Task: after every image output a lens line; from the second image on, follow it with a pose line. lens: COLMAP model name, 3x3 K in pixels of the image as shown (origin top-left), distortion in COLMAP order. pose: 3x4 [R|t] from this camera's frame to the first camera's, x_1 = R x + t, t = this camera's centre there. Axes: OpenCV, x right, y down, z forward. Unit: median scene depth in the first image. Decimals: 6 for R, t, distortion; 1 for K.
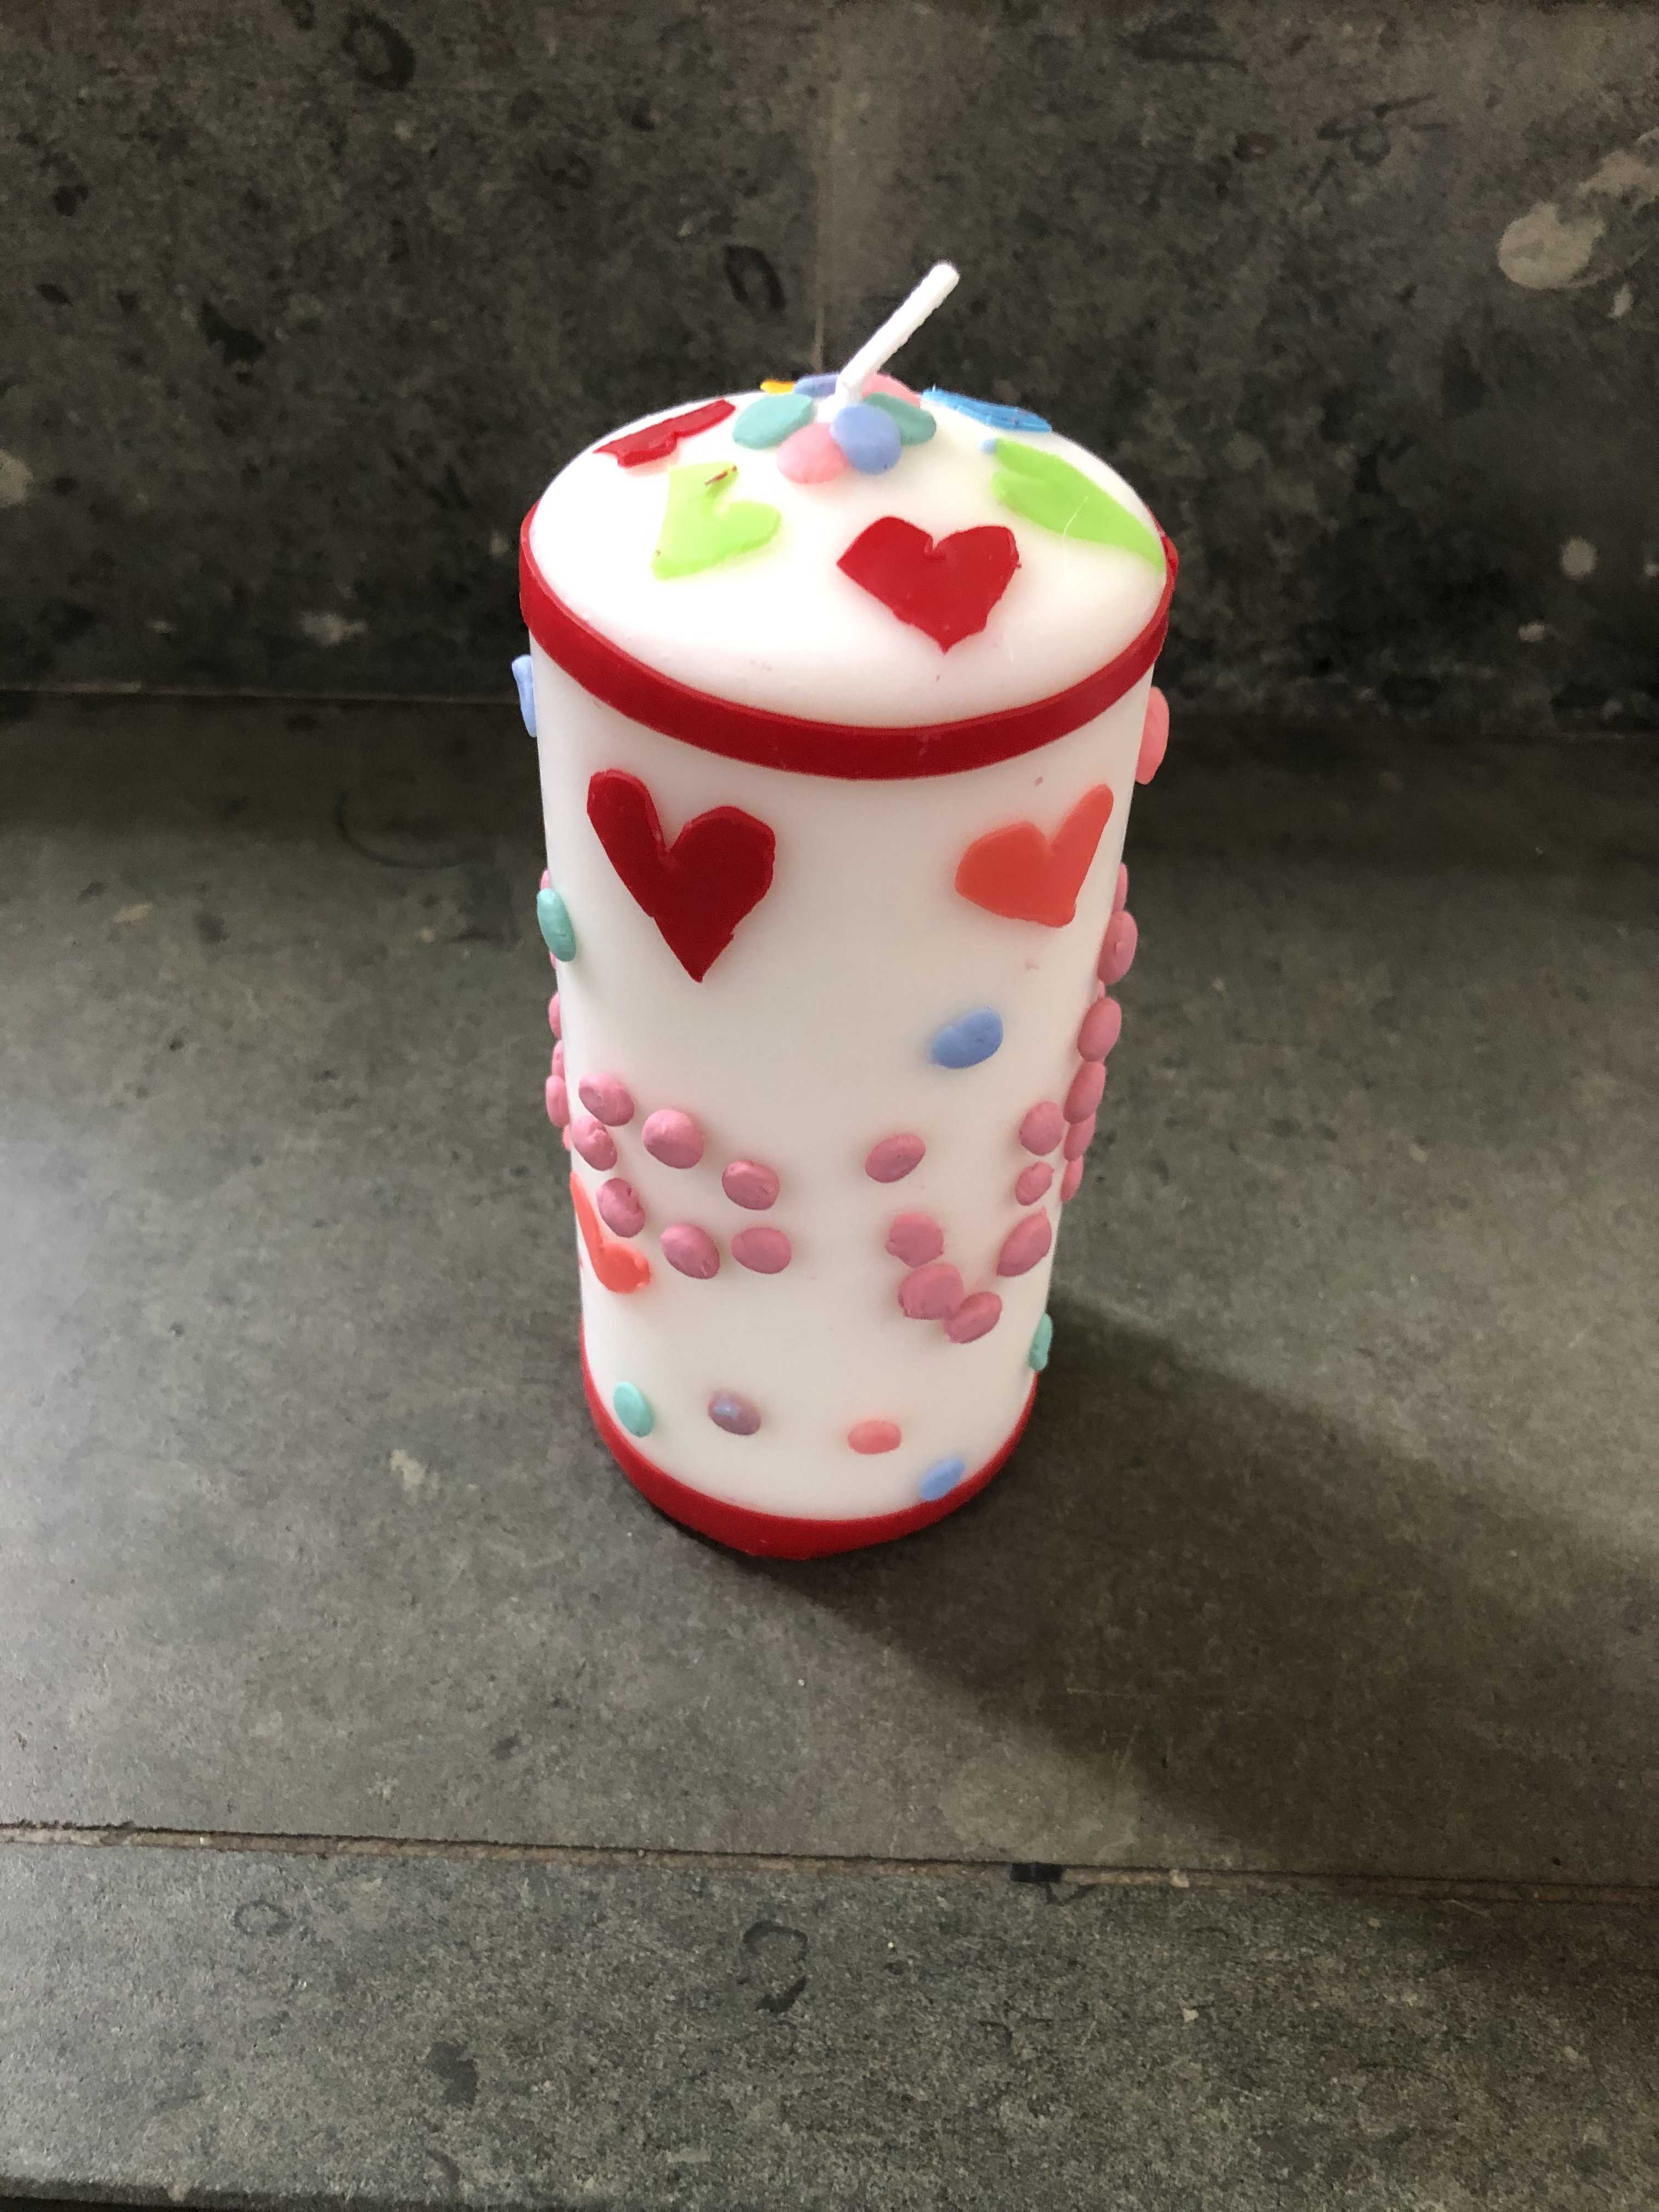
lens RADIAL K [[1866.7, 0, 751.4], [0, 1866.7, 1107.2], [0, 0, 1]] dist [-0.011766, 0.016609]
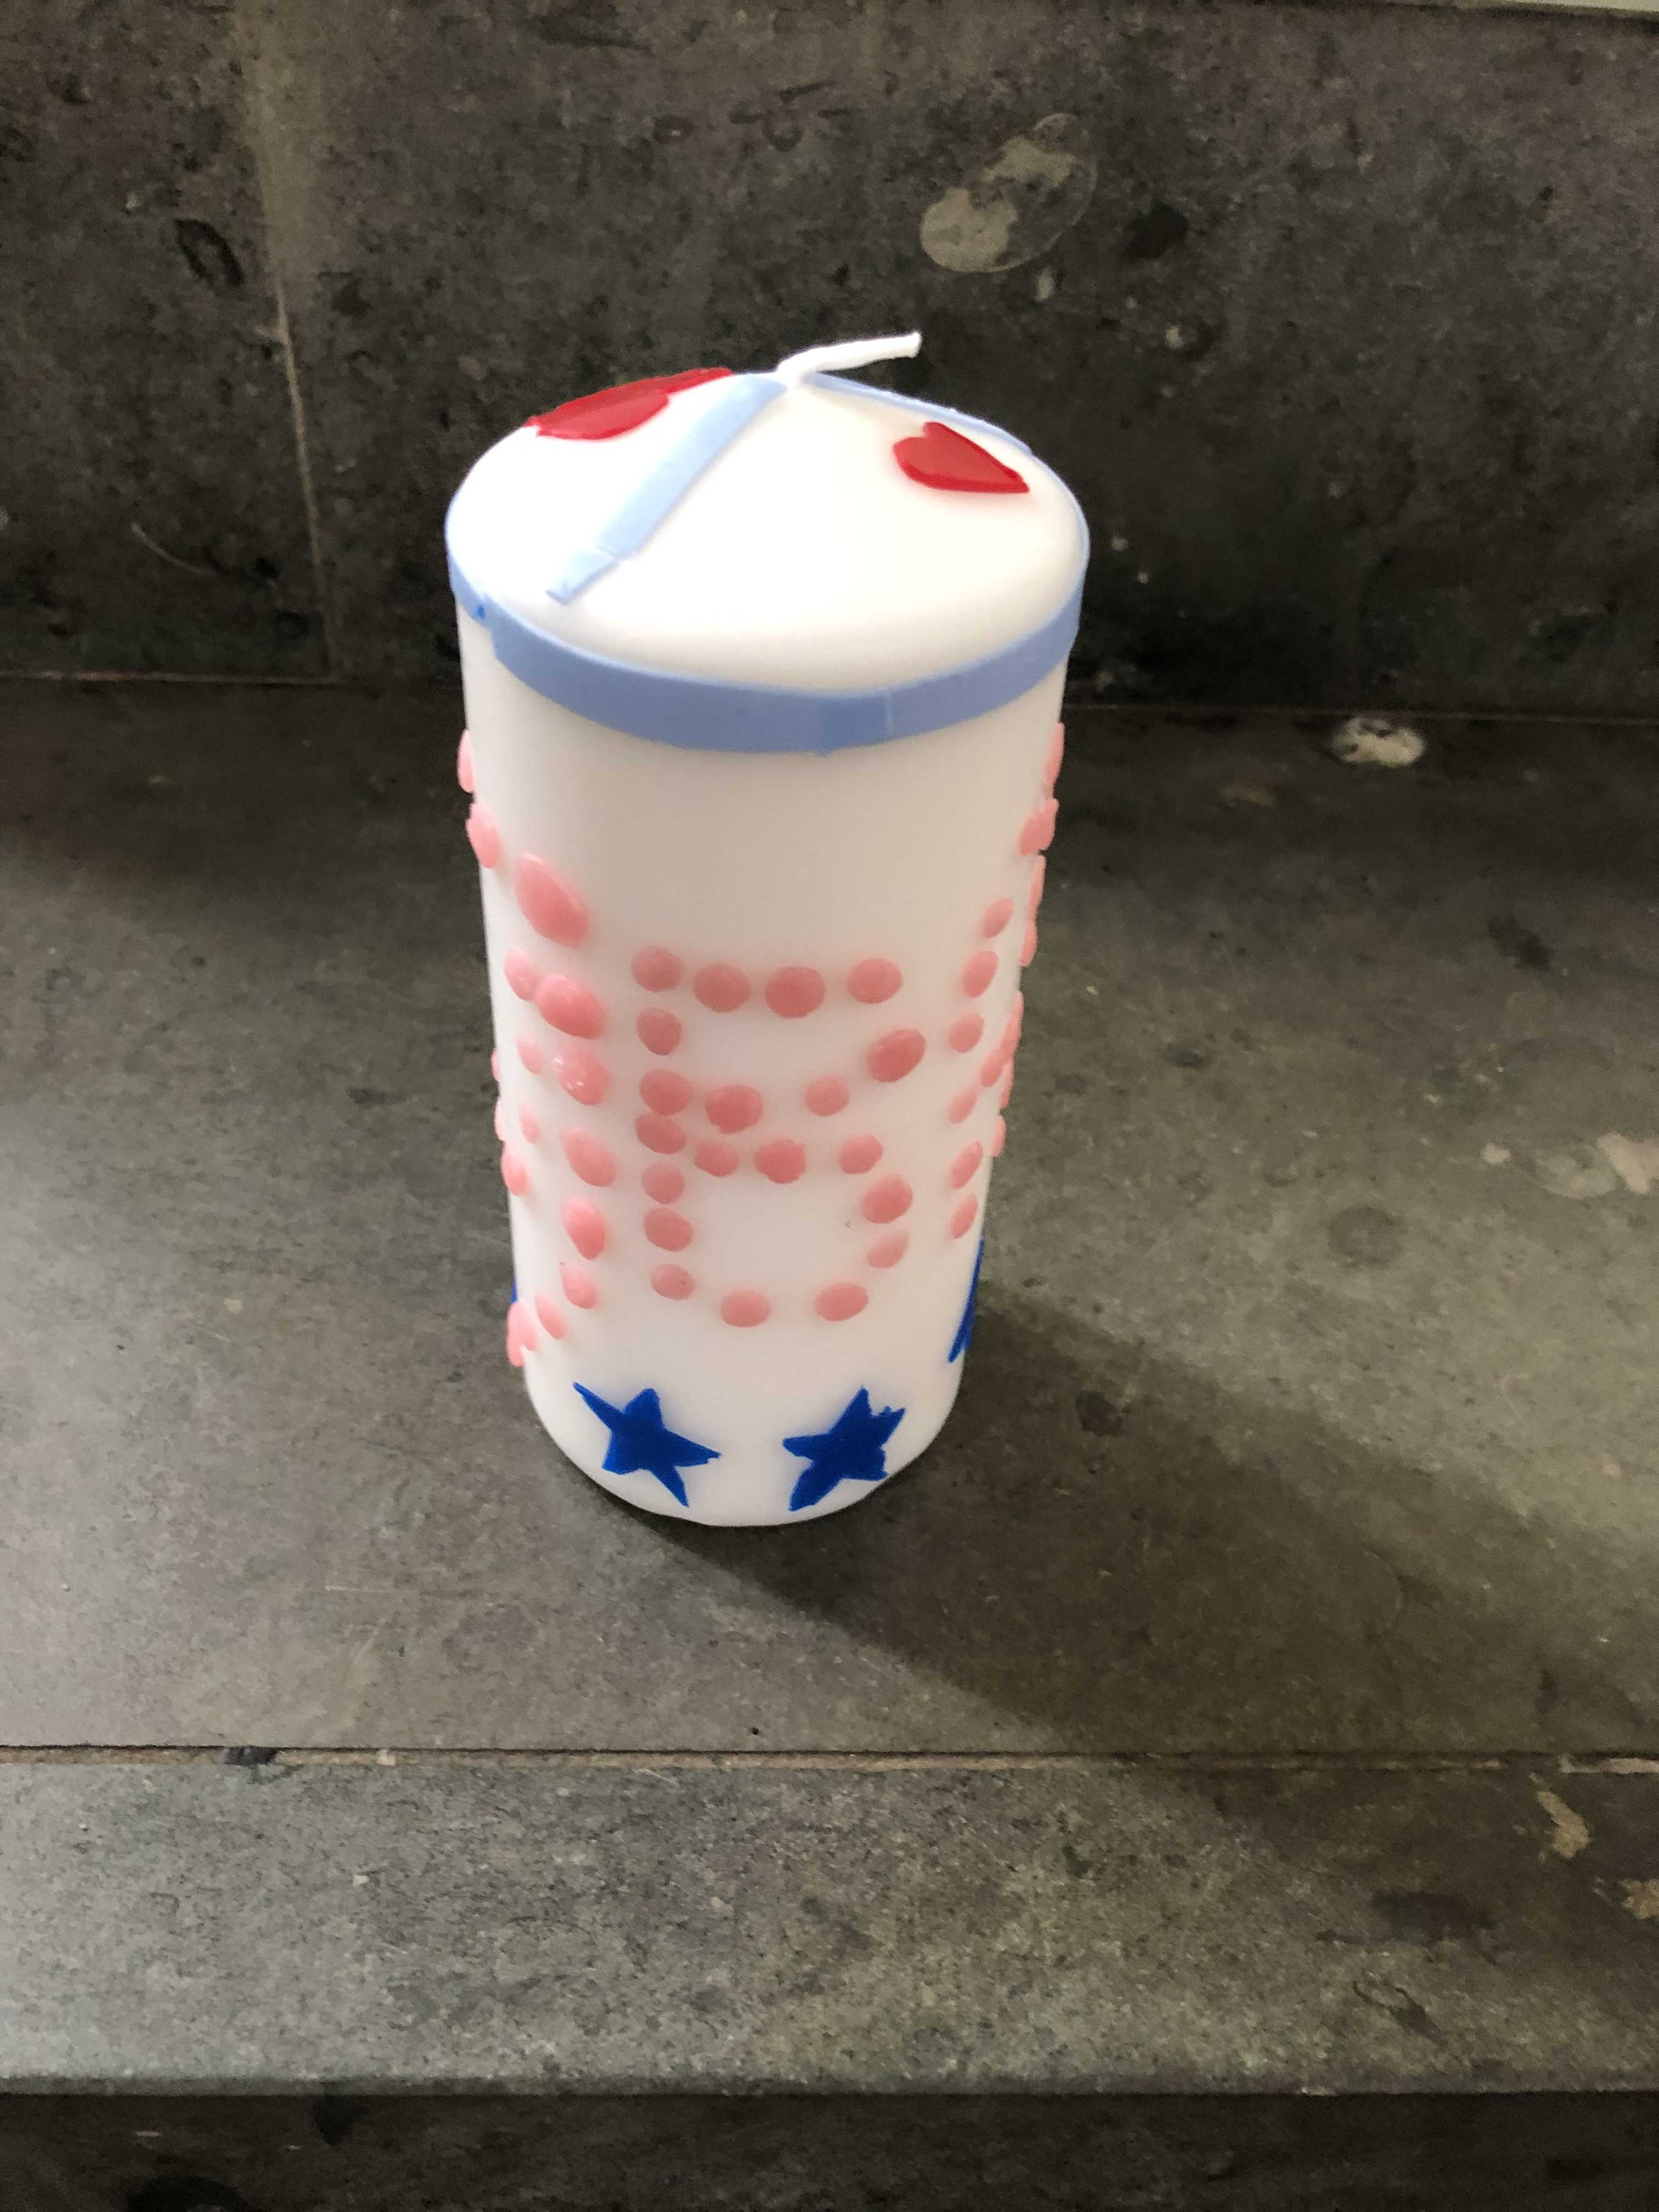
lens RADIAL K [[1866.7, 0, 769.2], [0, 1866.7, 1117.0], [0, 0, 1]] dist [-0.011766, 0.016609]
pose [[0.998370, -0.012101, 0.055770, 0.261099], [0.012620, 0.999880, -0.008963, 0.046071], [-0.055655, 0.009652, 0.998403, -0.036529]]
